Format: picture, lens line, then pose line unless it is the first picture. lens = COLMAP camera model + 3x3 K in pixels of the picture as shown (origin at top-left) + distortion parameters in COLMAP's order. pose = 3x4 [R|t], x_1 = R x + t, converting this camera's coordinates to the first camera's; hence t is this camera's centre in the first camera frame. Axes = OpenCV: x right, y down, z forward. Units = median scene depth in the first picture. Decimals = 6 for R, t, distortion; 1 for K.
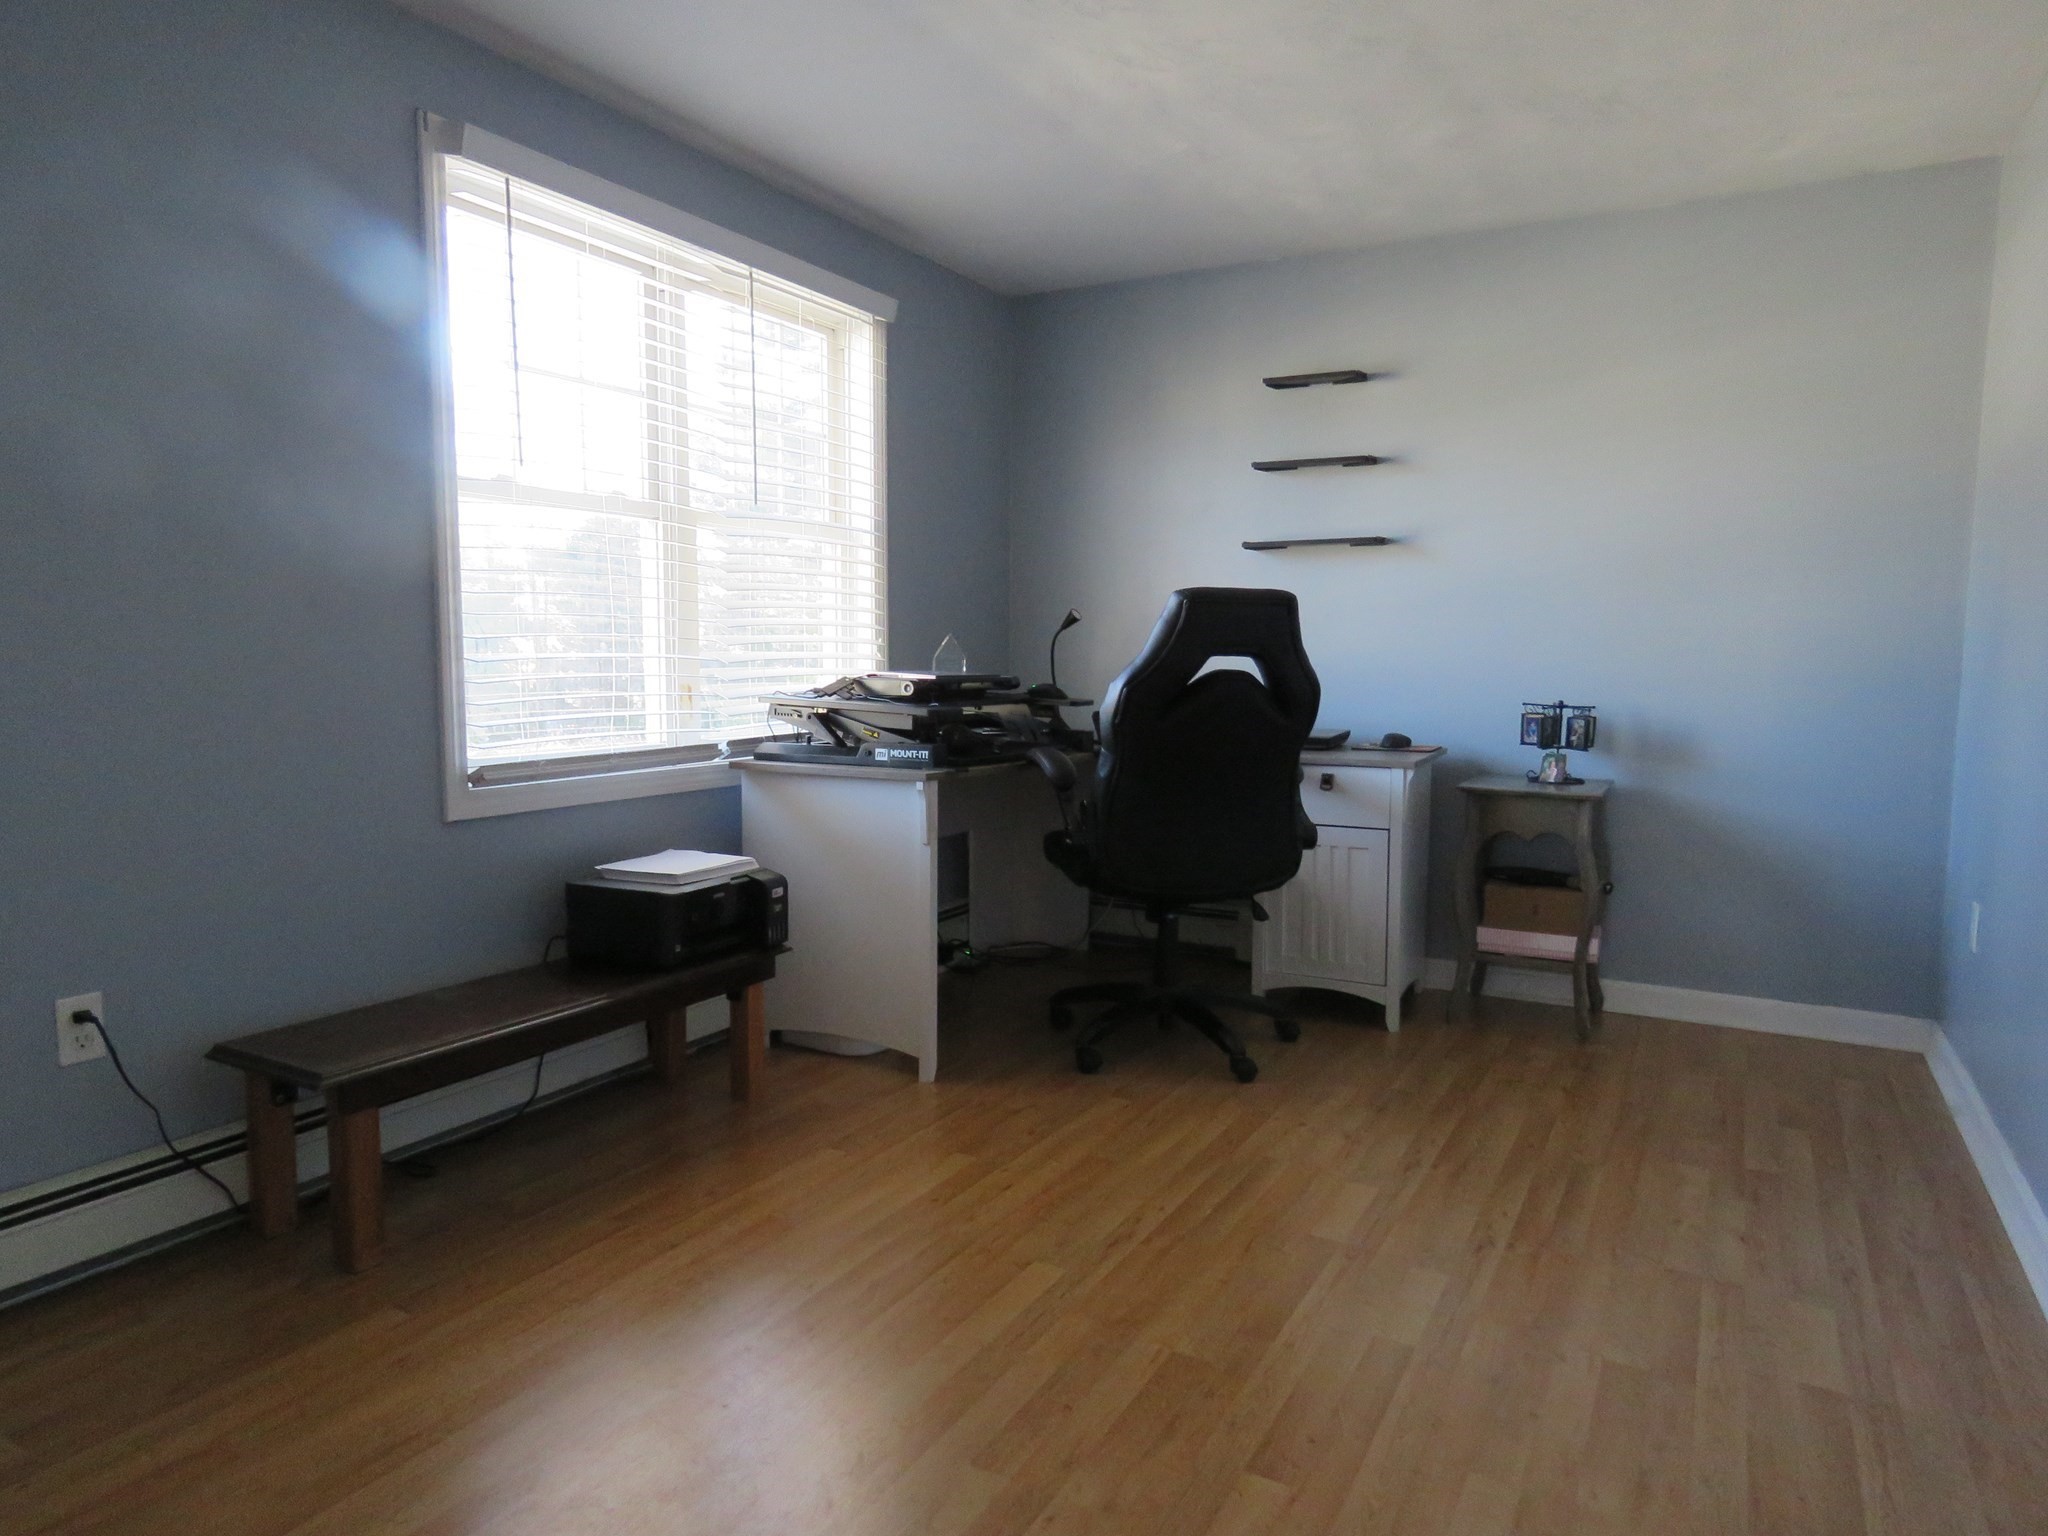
lens RADIAL K [[1309.3, 0, 1018.0], [0, 1309.3, 760.6], [0, 0, 1]] dist [0.005753, -0.000350]
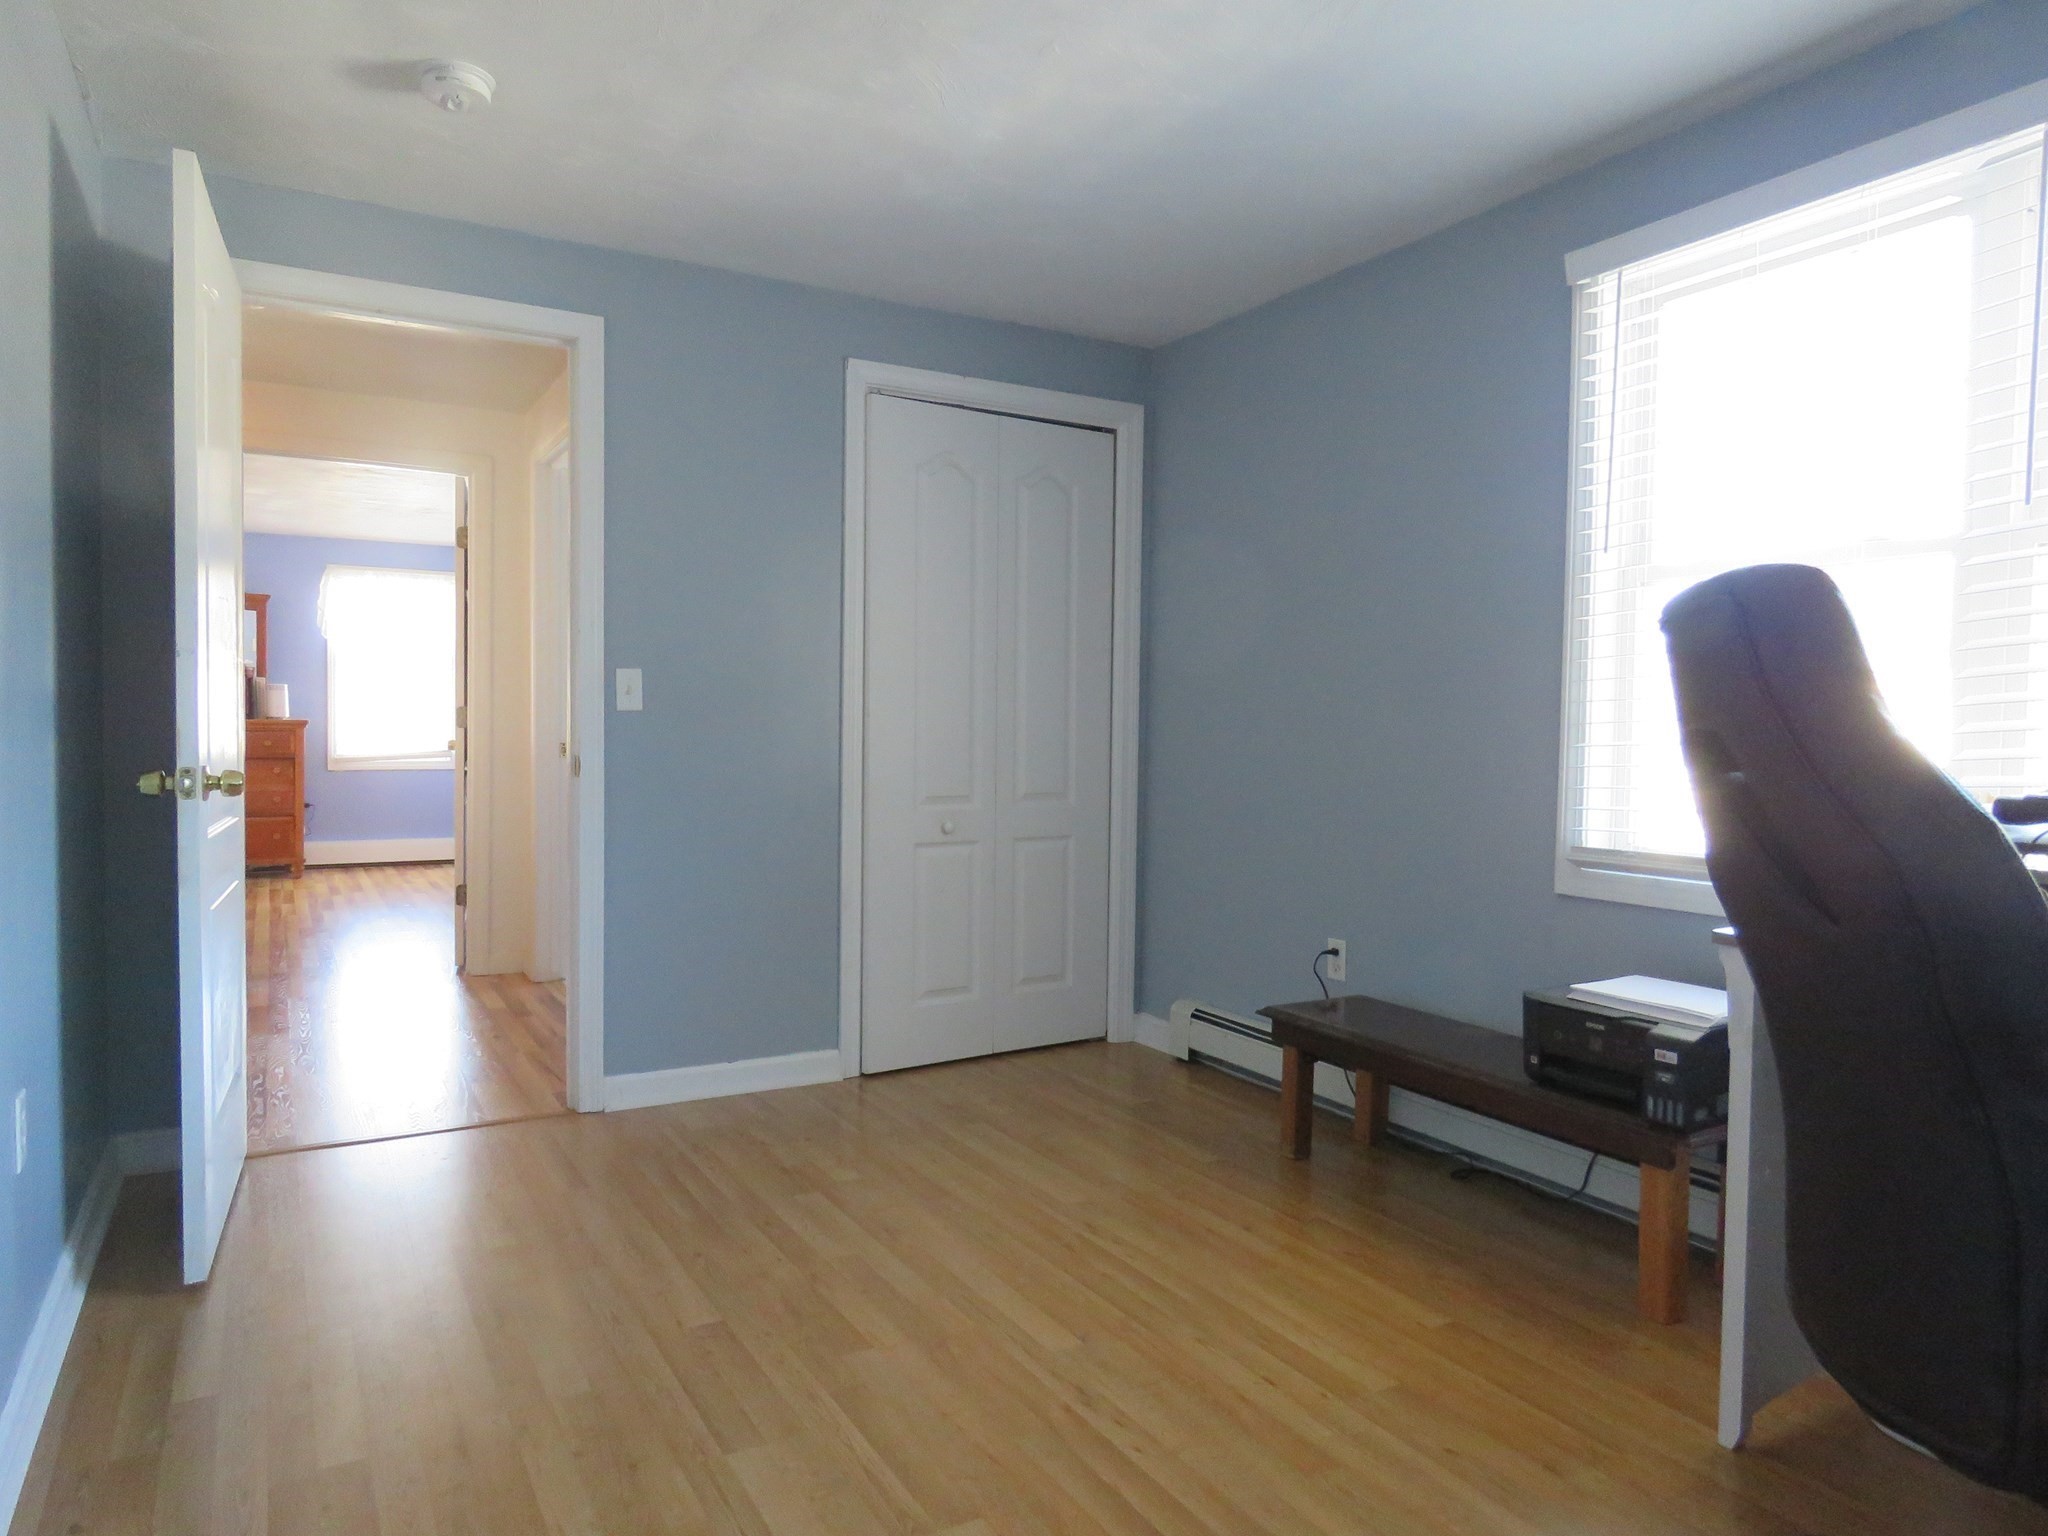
lens RADIAL K [[1309.3, 0, 1020.5], [0, 1309.3, 775.0], [0, 0, 1]] dist [0.005753, -0.000350]
pose [[-0.514813, 0.016636, -0.857141, 0.730915], [-0.092650, 0.992876, 0.074917, -0.092517], [0.852282, 0.117982, -0.509604, 1.181402]]
